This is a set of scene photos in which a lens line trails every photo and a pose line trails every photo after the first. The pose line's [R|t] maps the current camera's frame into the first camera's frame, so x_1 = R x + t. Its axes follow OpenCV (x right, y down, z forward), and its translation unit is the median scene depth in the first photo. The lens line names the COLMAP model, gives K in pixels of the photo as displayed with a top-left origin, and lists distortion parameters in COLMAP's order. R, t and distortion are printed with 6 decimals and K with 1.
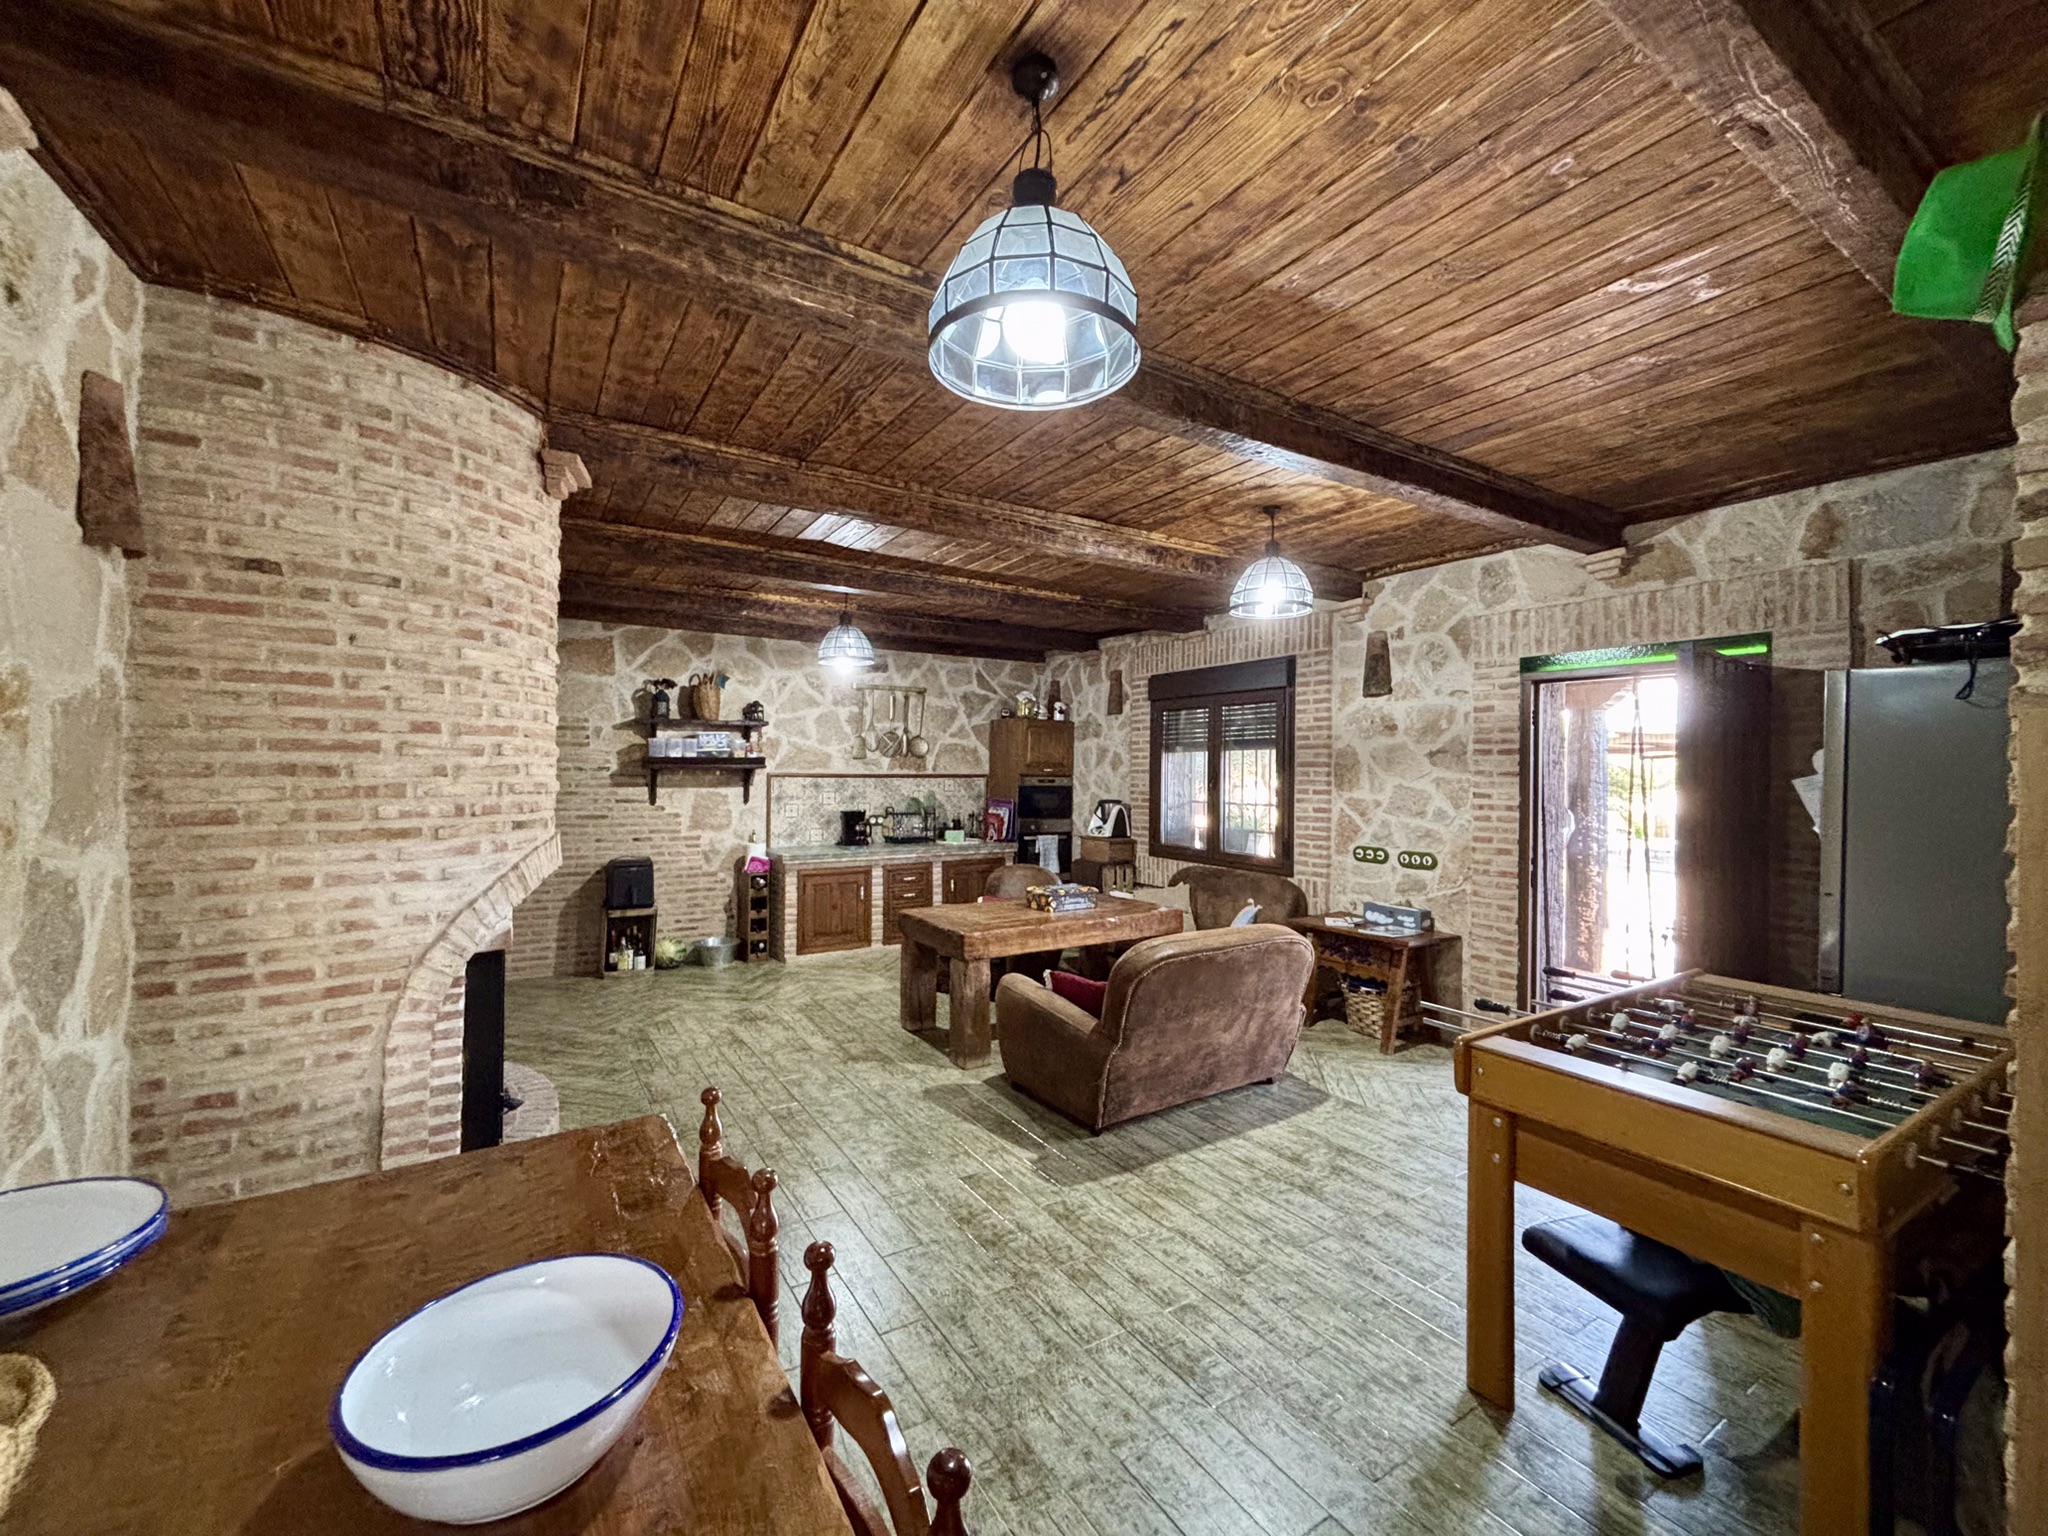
lens RADIAL K [[825.8, 0, 1018.0], [0, 825.8, 769.9], [0, 0, 1]] dist [0.005982, -0.000935]
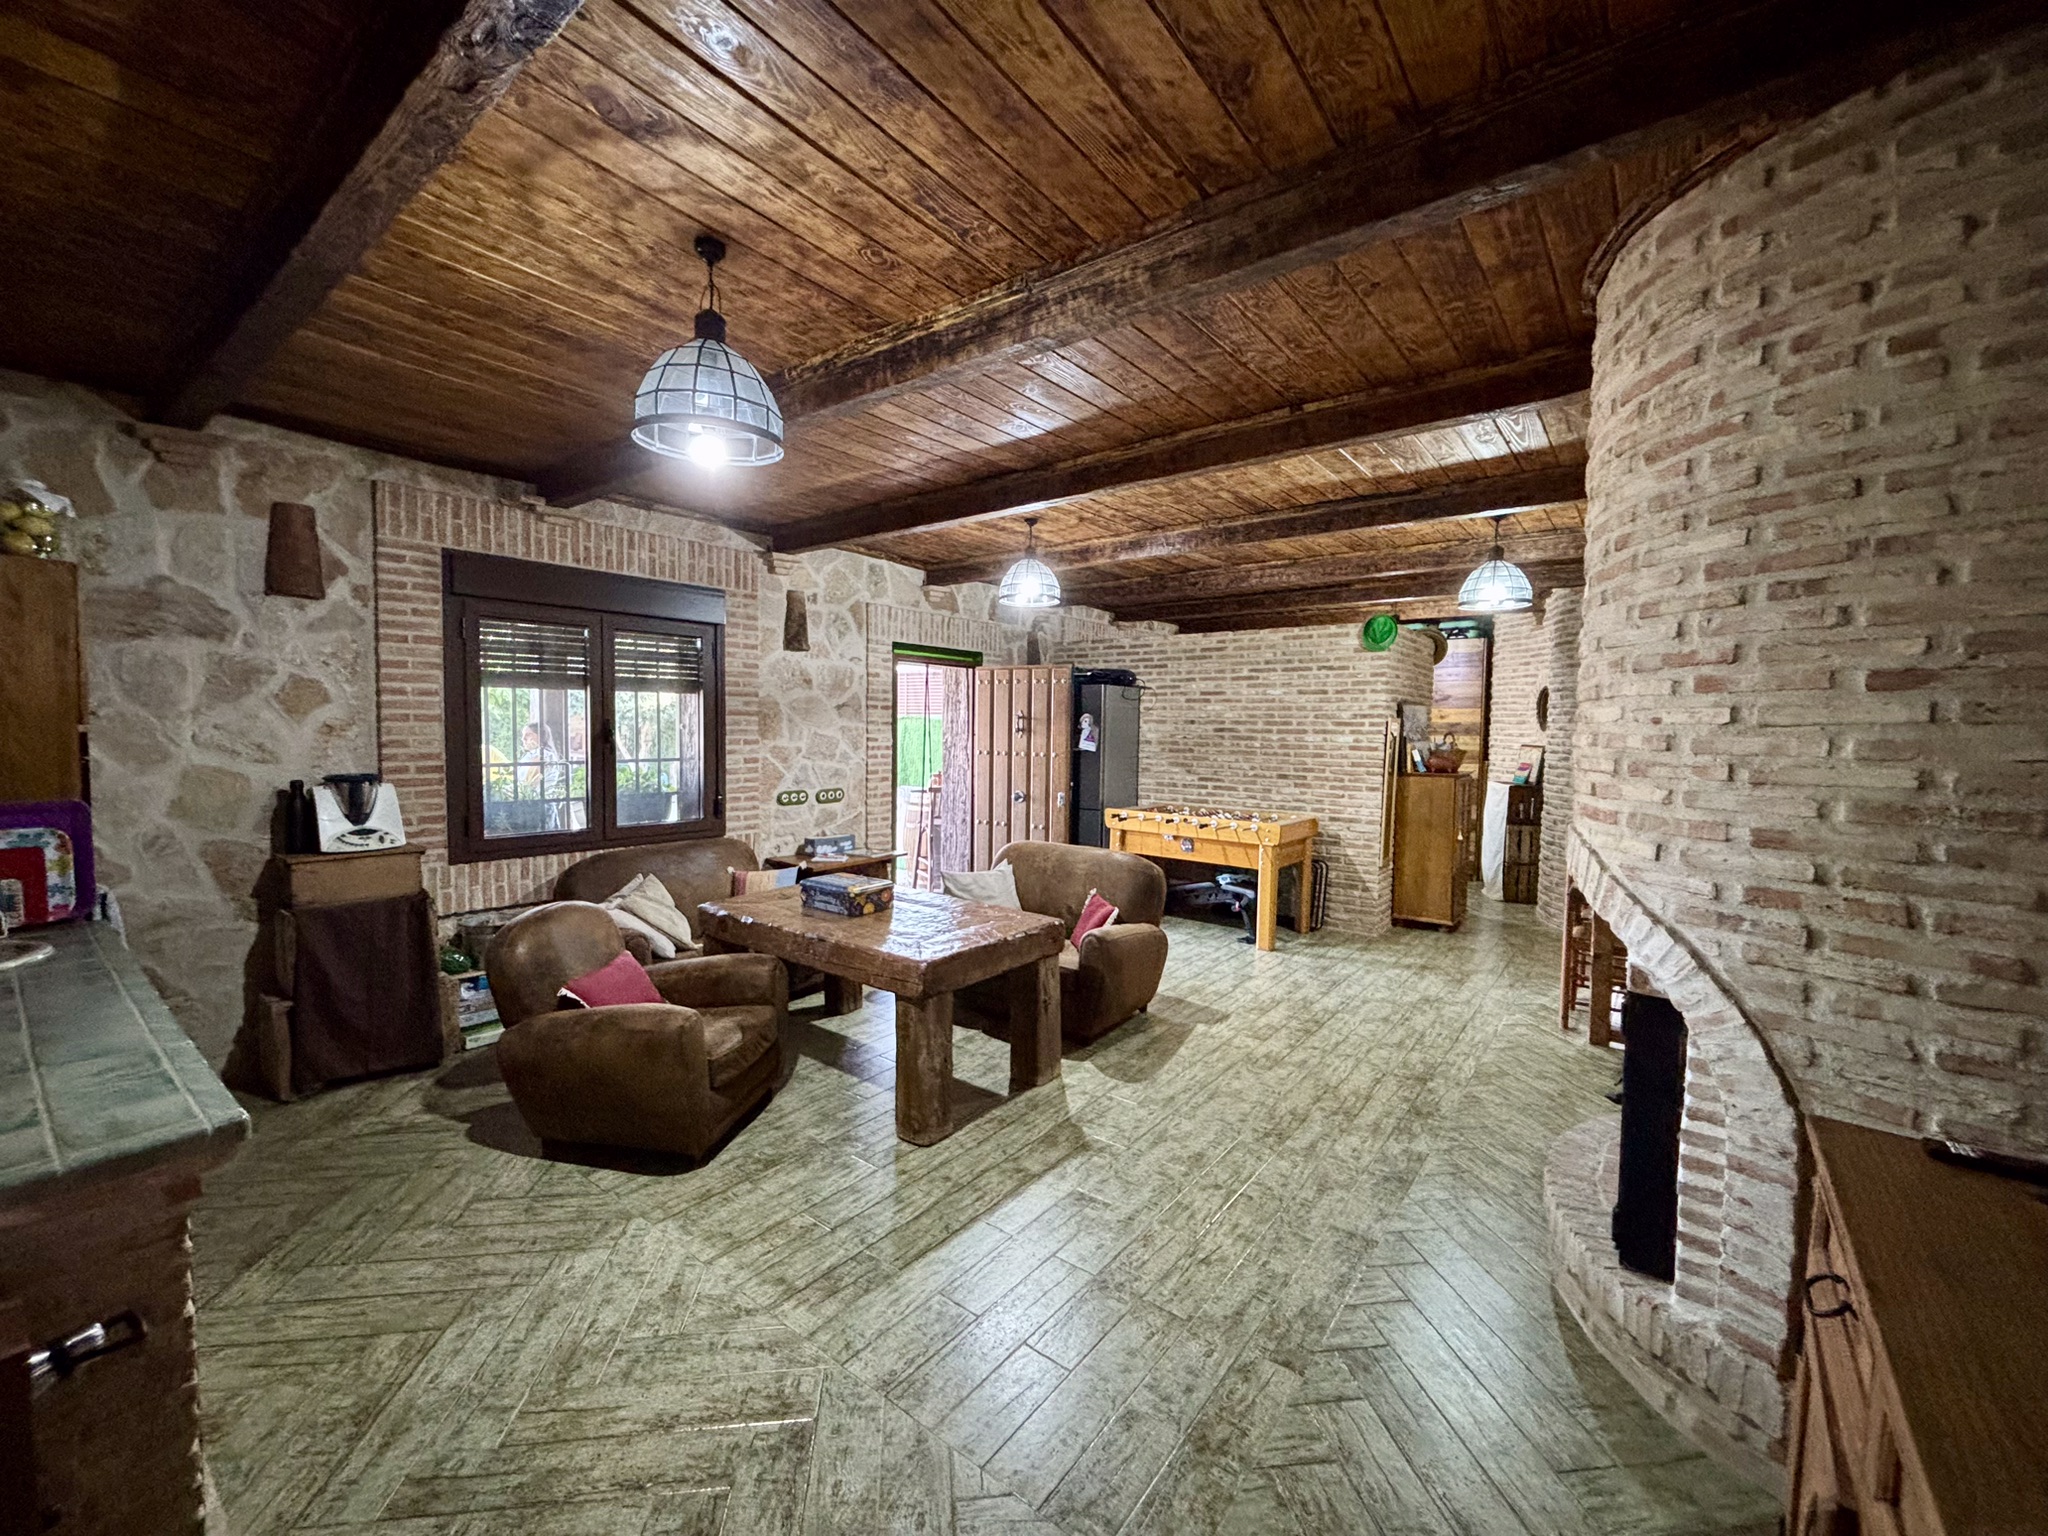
lens RADIAL K [[825.8, 0, 1023.1], [0, 825.8, 772.7], [0, 0, 1]] dist [0.005982, -0.000935]
pose [[-0.342558, -0.067261, 0.937086, -0.581775], [-0.016303, 0.997709, 0.065652, -0.005166], [-0.939355, 0.007212, -0.342869, 0.921747]]
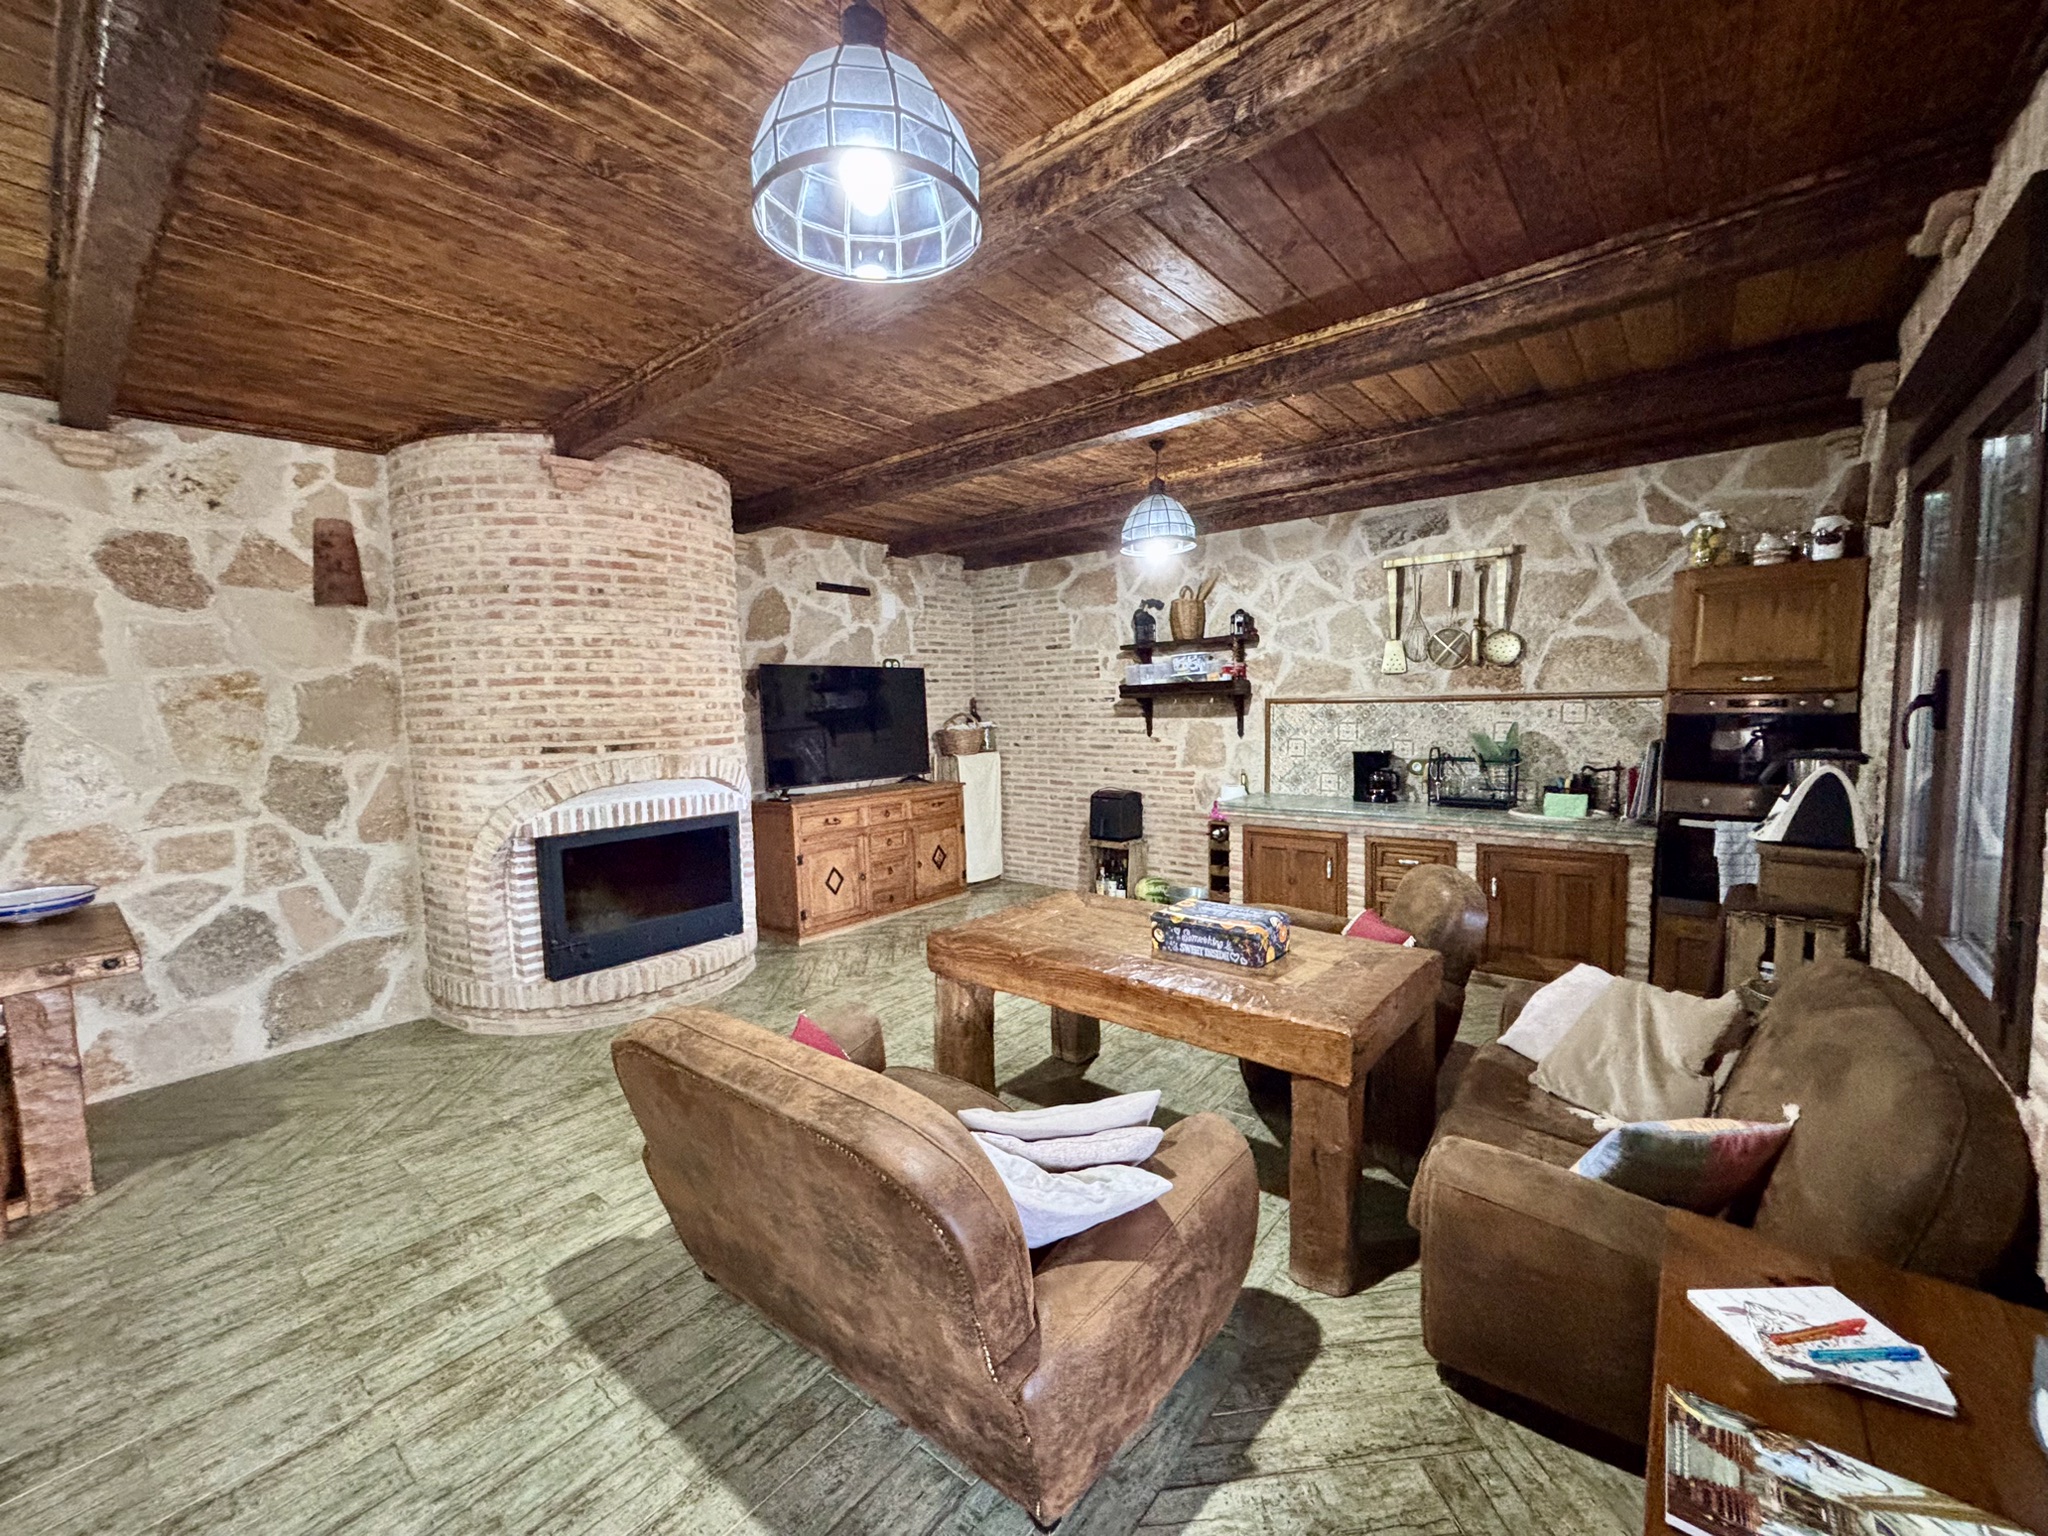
lens RADIAL K [[825.8, 0, 1022.7], [0, 825.8, 772.5], [0, 0, 1]] dist [0.005982, -0.000935]
pose [[0.319743, 0.065350, -0.945248, 0.424900], [0.024991, 0.996690, 0.077361, 0.008133], [0.947175, -0.048359, 0.317051, 0.595907]]
